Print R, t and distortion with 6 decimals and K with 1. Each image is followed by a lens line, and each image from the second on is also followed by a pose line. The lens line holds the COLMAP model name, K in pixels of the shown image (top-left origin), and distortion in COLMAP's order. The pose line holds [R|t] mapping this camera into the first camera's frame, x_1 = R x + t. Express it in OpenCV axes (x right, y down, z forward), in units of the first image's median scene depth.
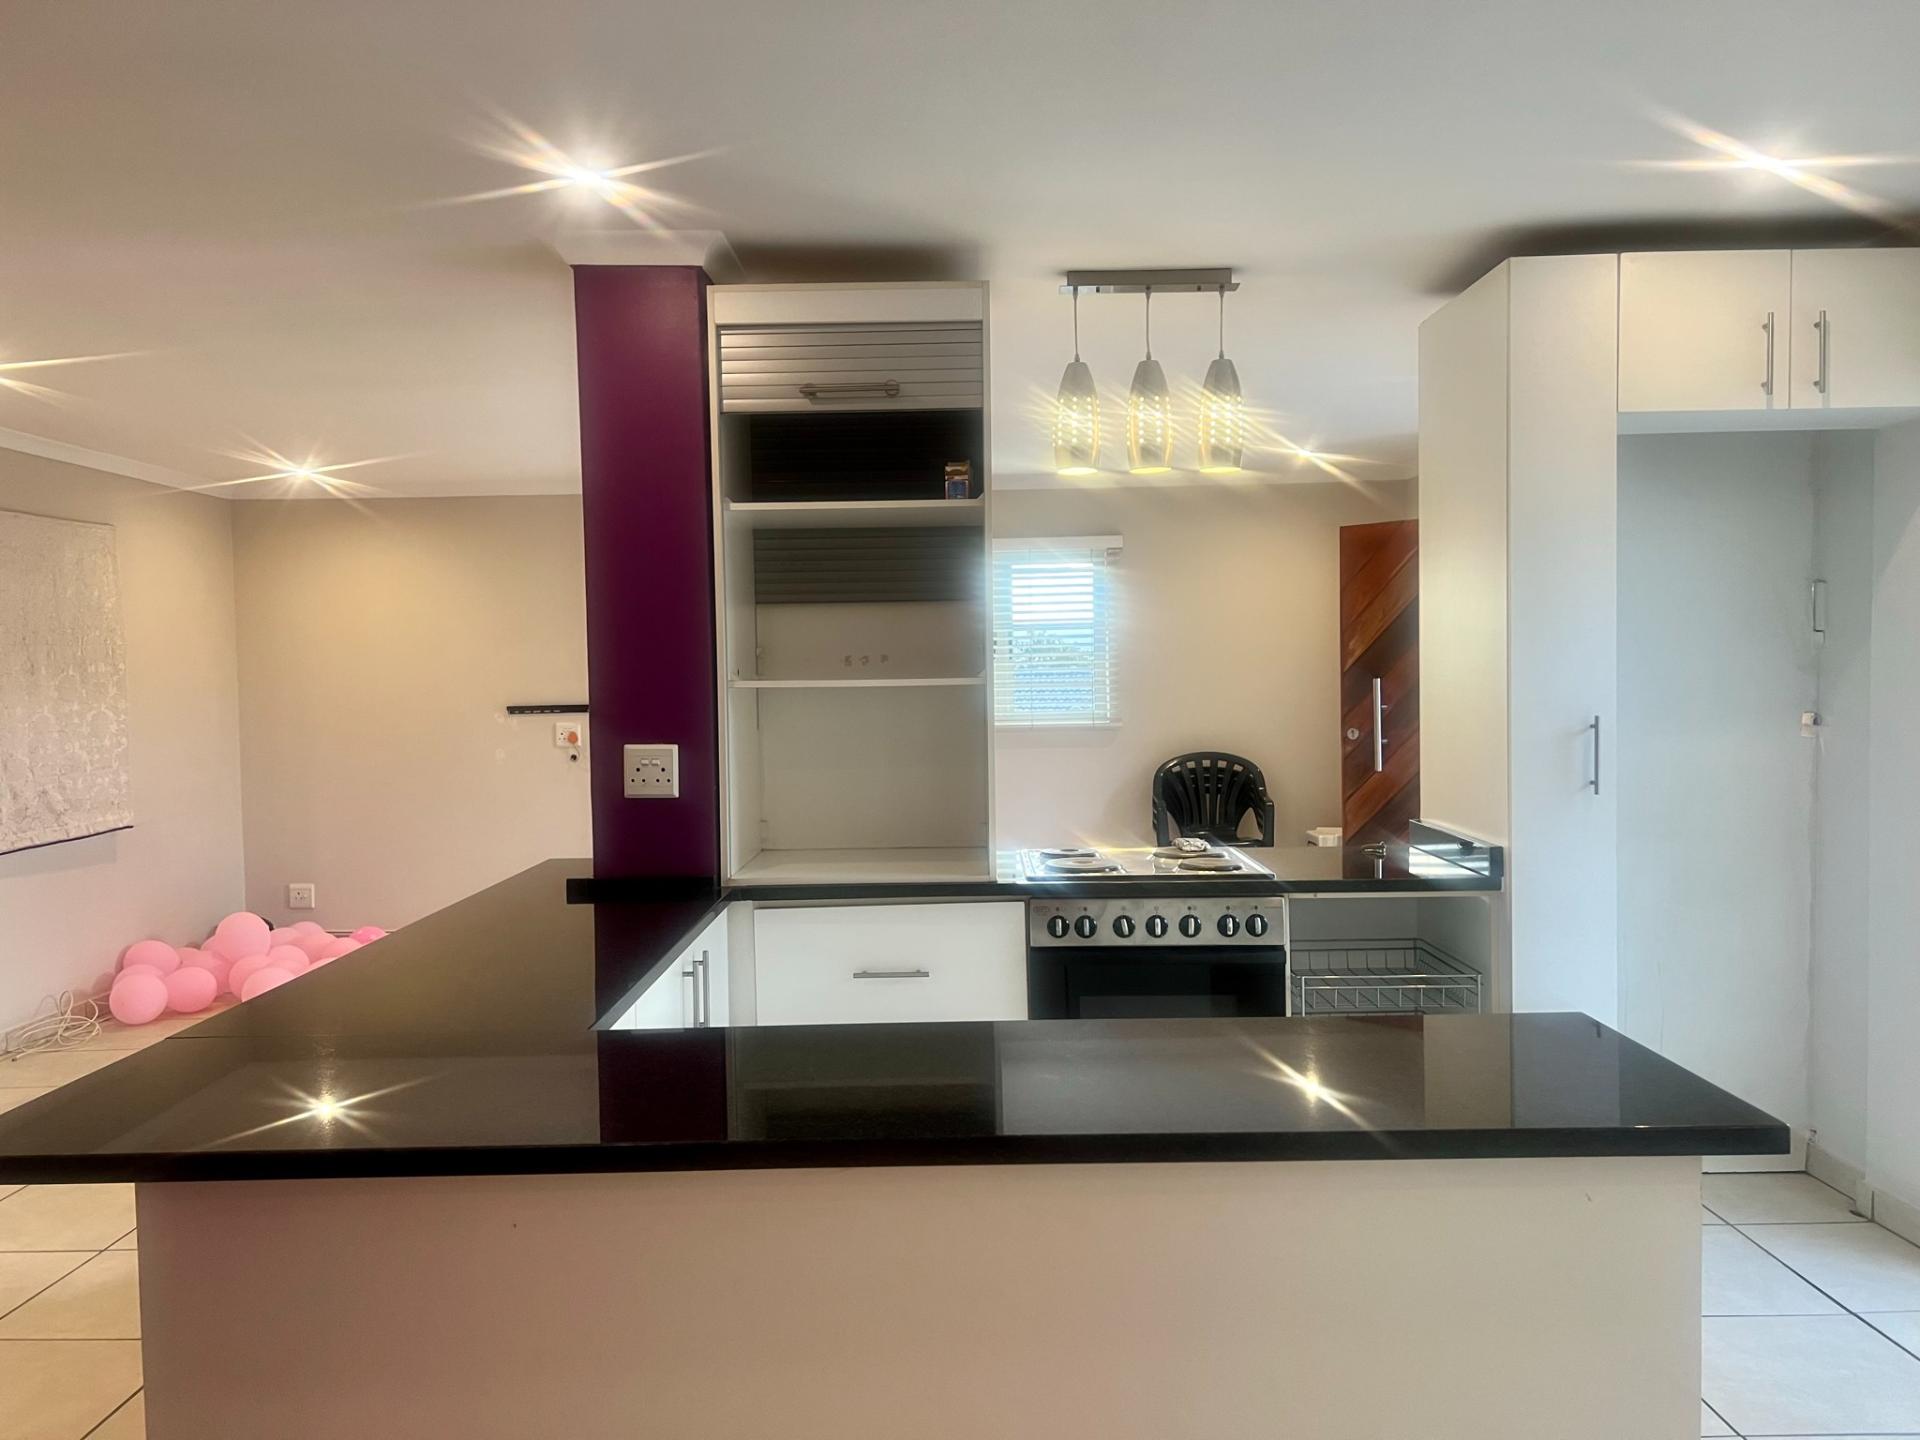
lens RADIAL K [[1439.7, 0, 946.8], [0, 1439.7, 724.6], [0, 0, 1]] dist [0.054652, -0.063422]
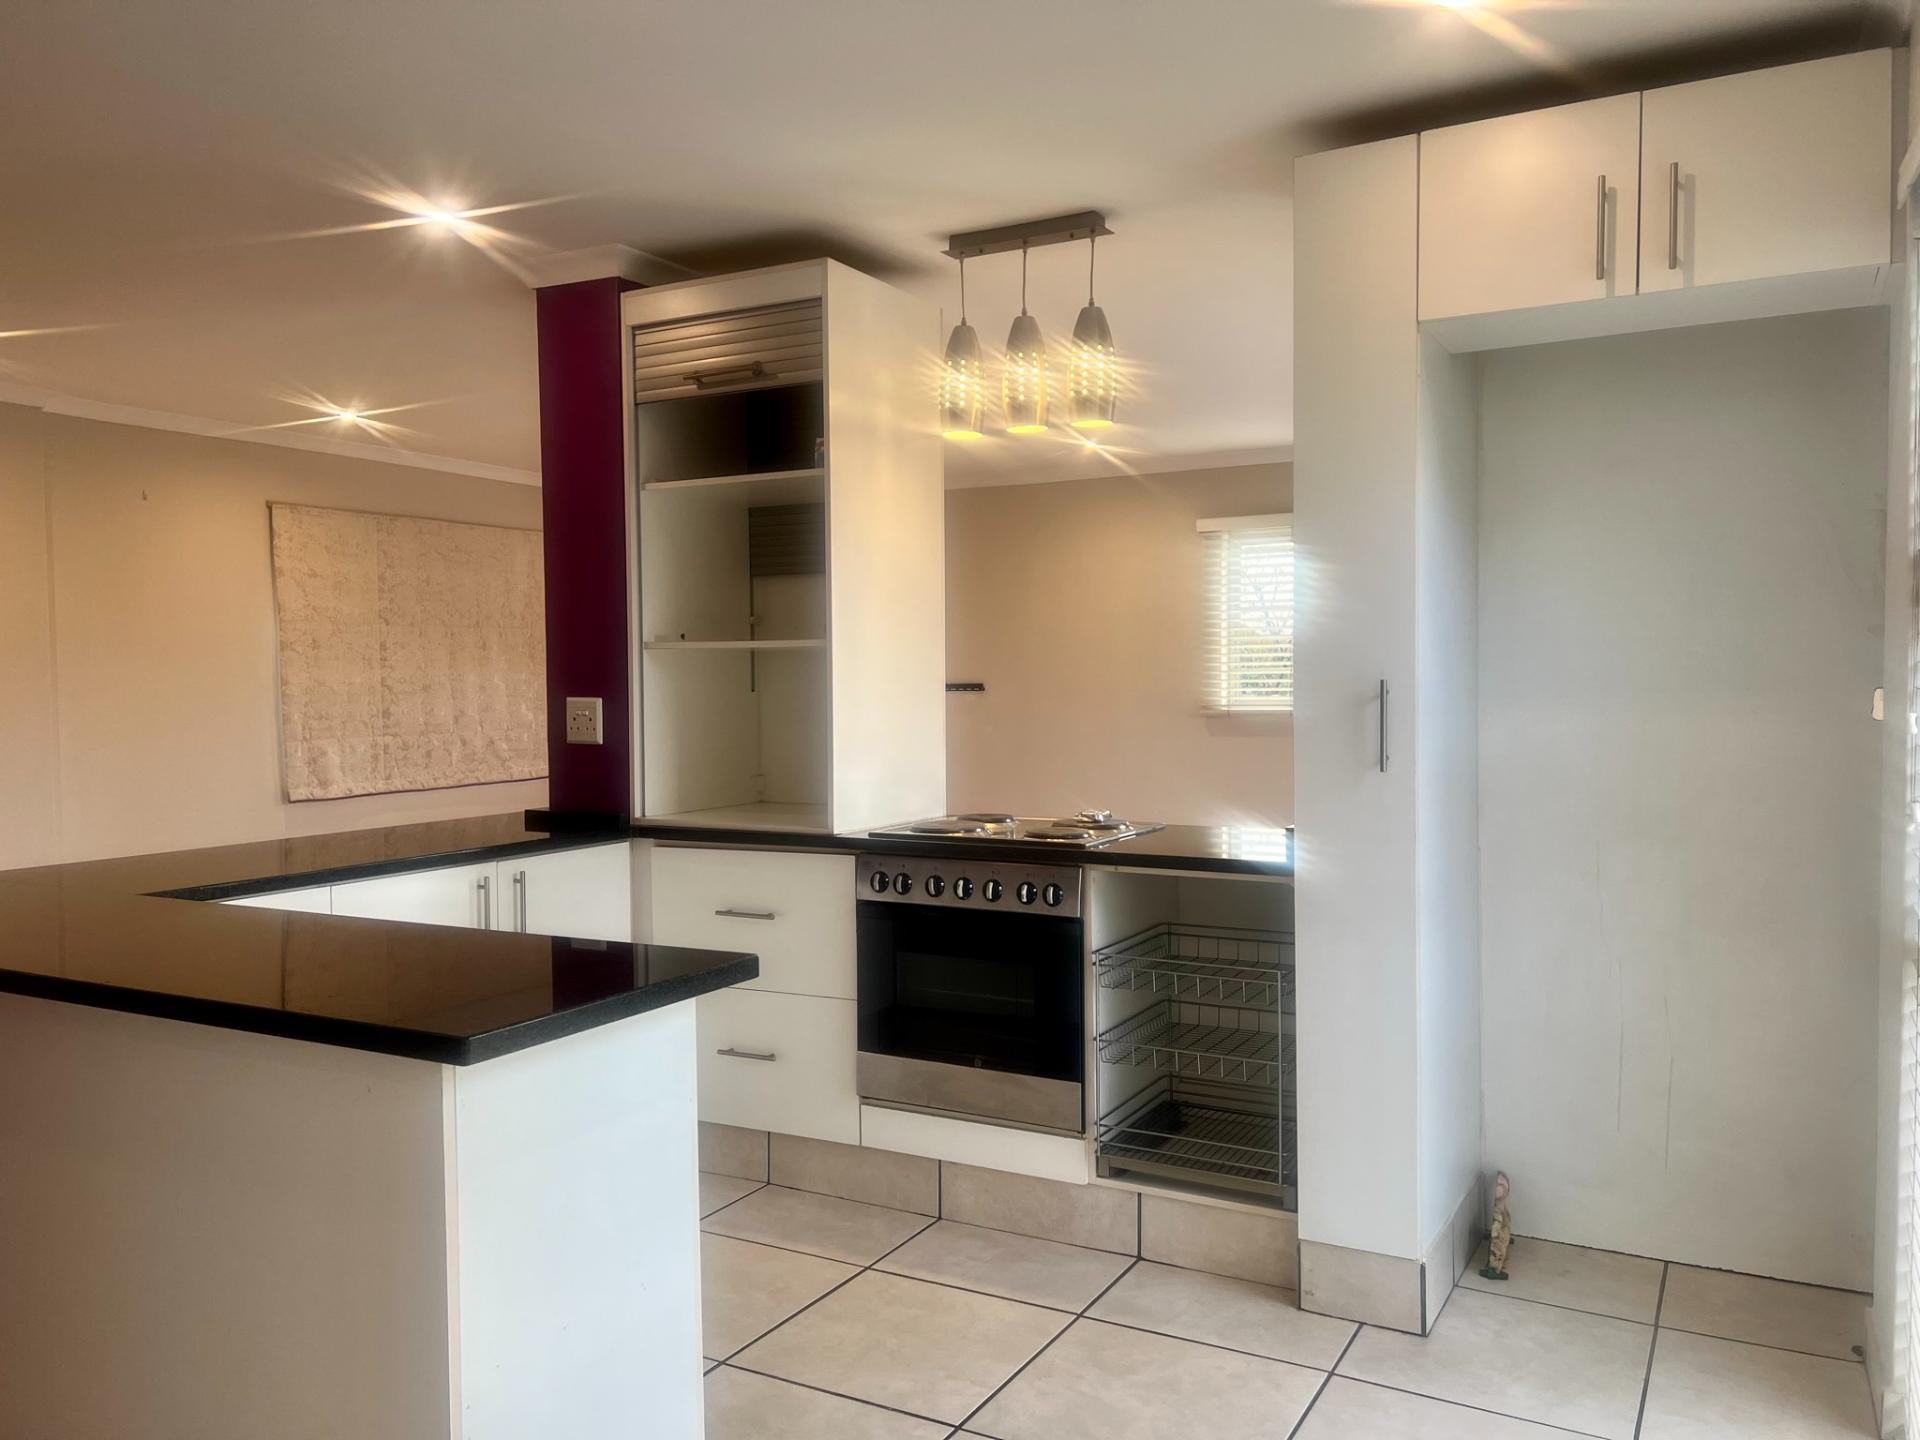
lens RADIAL K [[1439.7, 0, 967.8], [0, 1439.7, 724.3], [0, 0, 1]] dist [0.054652, -0.063422]
pose [[0.882269, 0.025110, -0.470076, 0.592665], [-0.024576, 0.999672, 0.007274, 0.019003], [0.470104, 0.005135, 0.882596, 0.122931]]
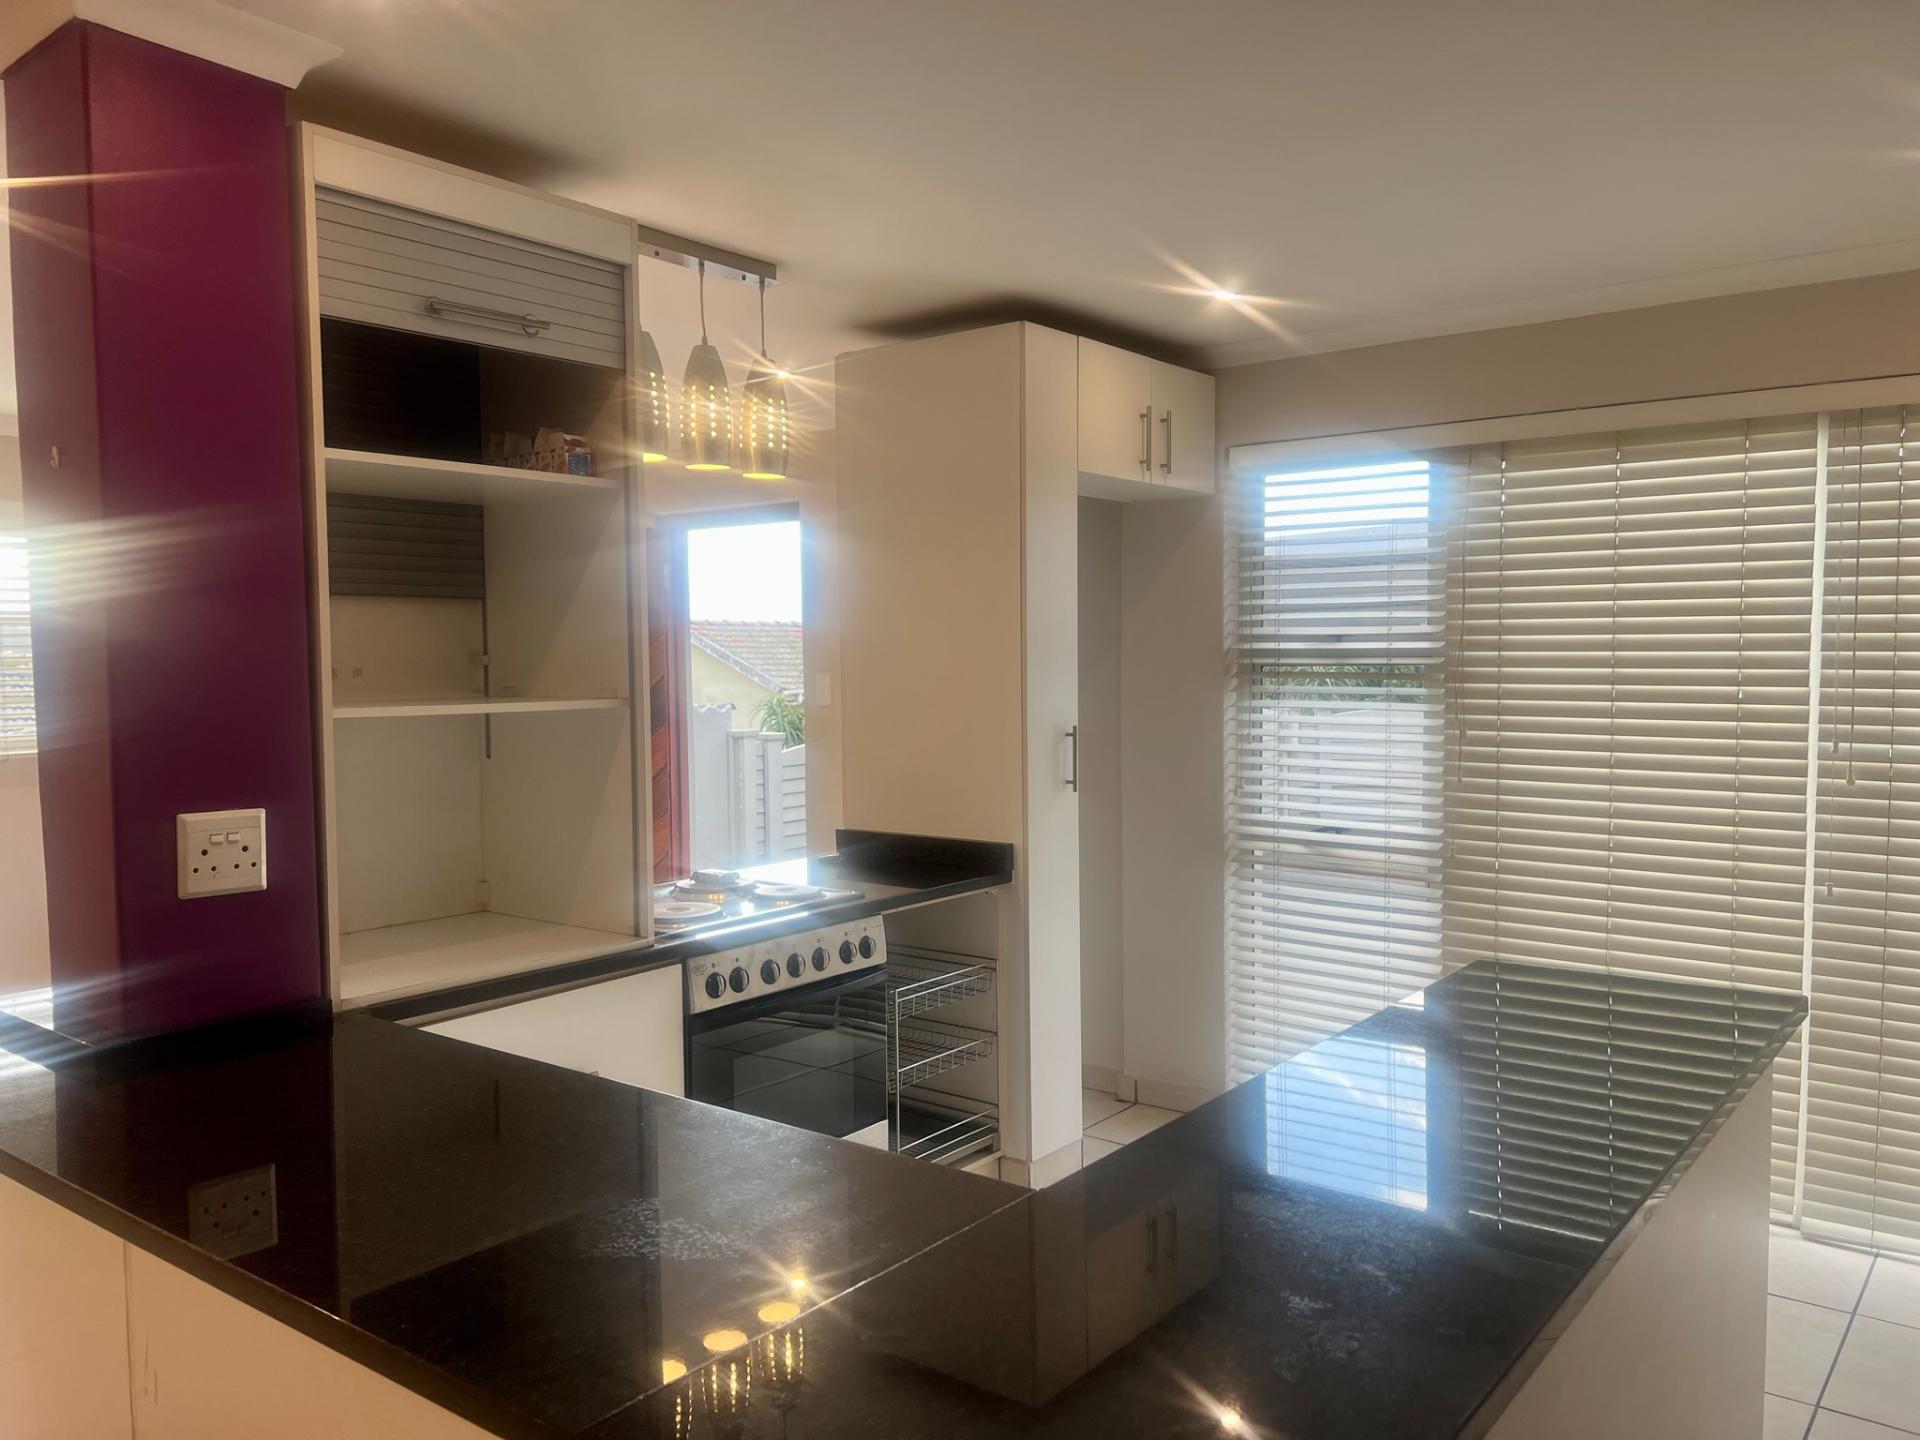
lens RADIAL K [[1439.7, 0, 968.3], [0, 1439.7, 735.6], [0, 0, 1]] dist [0.054652, -0.063422]
pose [[0.603441, -0.032680, 0.796738, -0.504668], [0.028899, 0.999400, 0.019105, -0.021724], [-0.796884, 0.011497, 0.604023, 0.339067]]
